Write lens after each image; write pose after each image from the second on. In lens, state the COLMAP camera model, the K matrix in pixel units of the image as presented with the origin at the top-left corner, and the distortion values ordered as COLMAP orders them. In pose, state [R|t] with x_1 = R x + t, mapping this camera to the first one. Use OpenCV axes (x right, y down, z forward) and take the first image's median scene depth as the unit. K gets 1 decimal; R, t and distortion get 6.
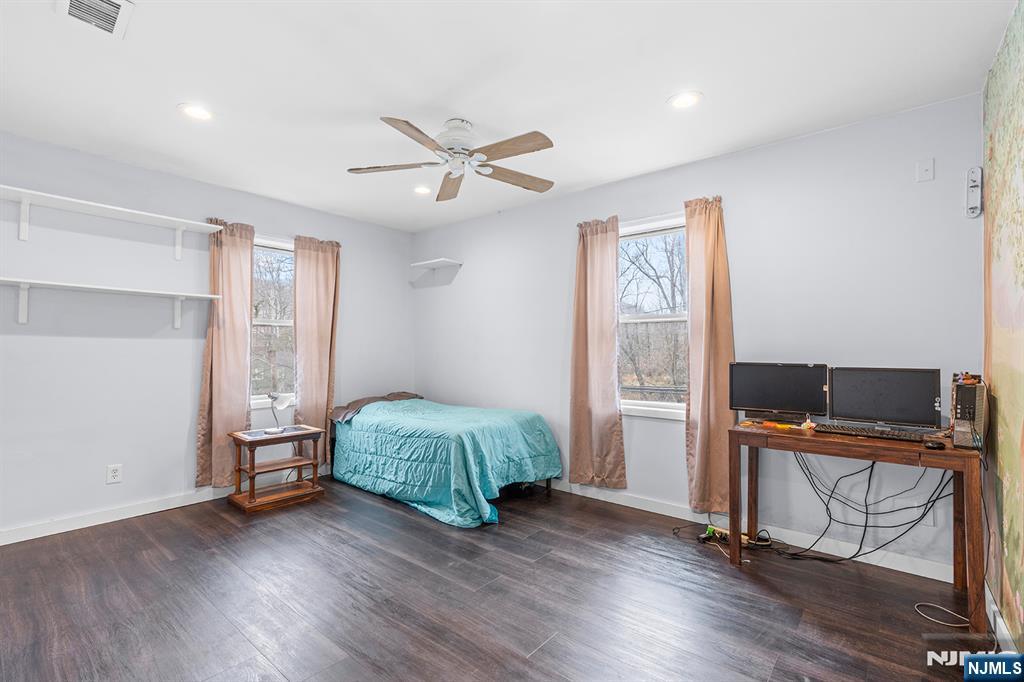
lens RADIAL K [[454.1, 0, 498.7], [0, 454.1, 356.1], [0, 0, 1]] dist [-0.001714, 0.000324]
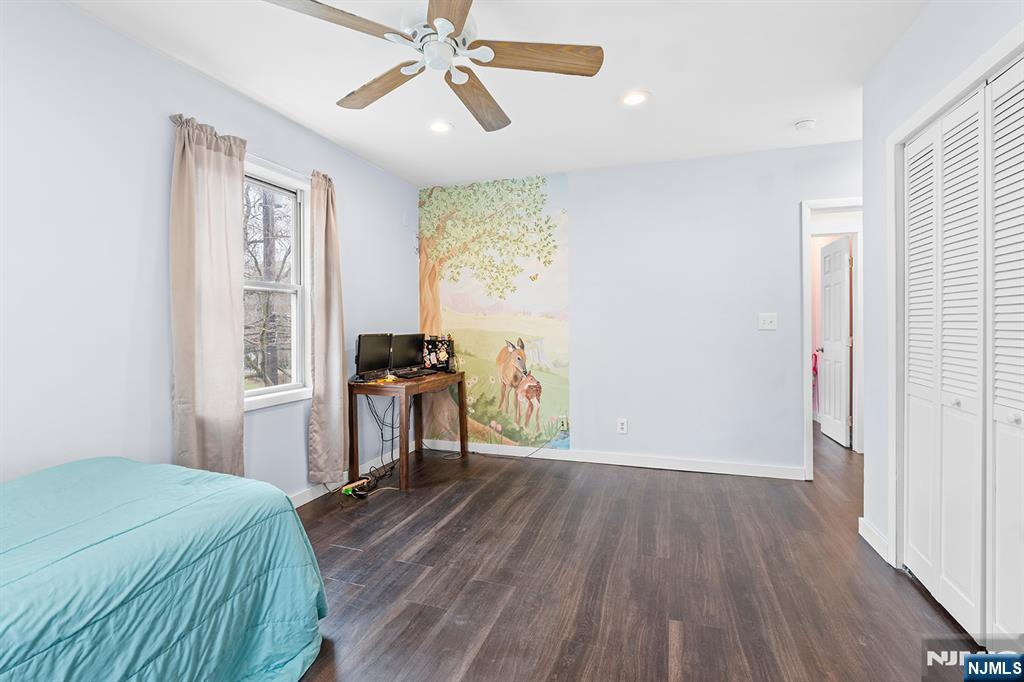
lens RADIAL K [[462.9, 0, 516.5], [0, 462.9, 335.4], [0, 0, 1]] dist [-0.001585, 0.000420]
pose [[-0.377041, -0.022146, 0.925932, -0.590937], [0.017716, 0.999359, 0.031116, -0.011474], [-0.926027, 0.028135, -0.376407, 0.868755]]
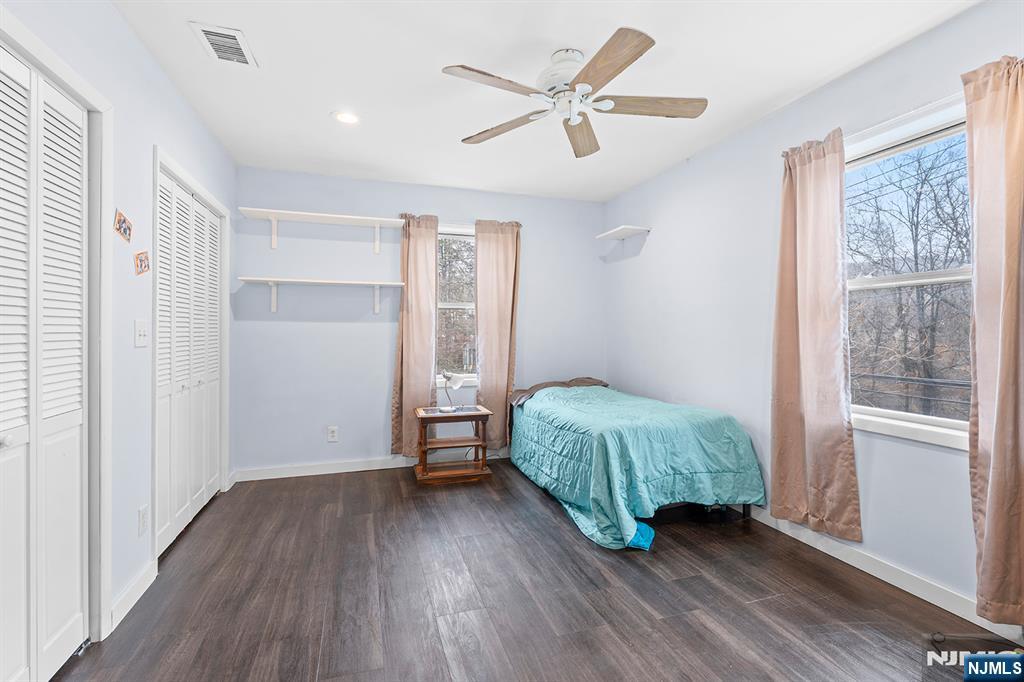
lens RADIAL K [[462.9, 0, 516.5], [0, 462.9, 335.4], [0, 0, 1]] dist [-0.001585, 0.000420]
pose [[0.859510, 0.000606, -0.511118, 0.192900], [-0.003427, 0.999984, -0.004578, -0.001249], [0.511107, 0.005687, 0.859498, 0.173468]]
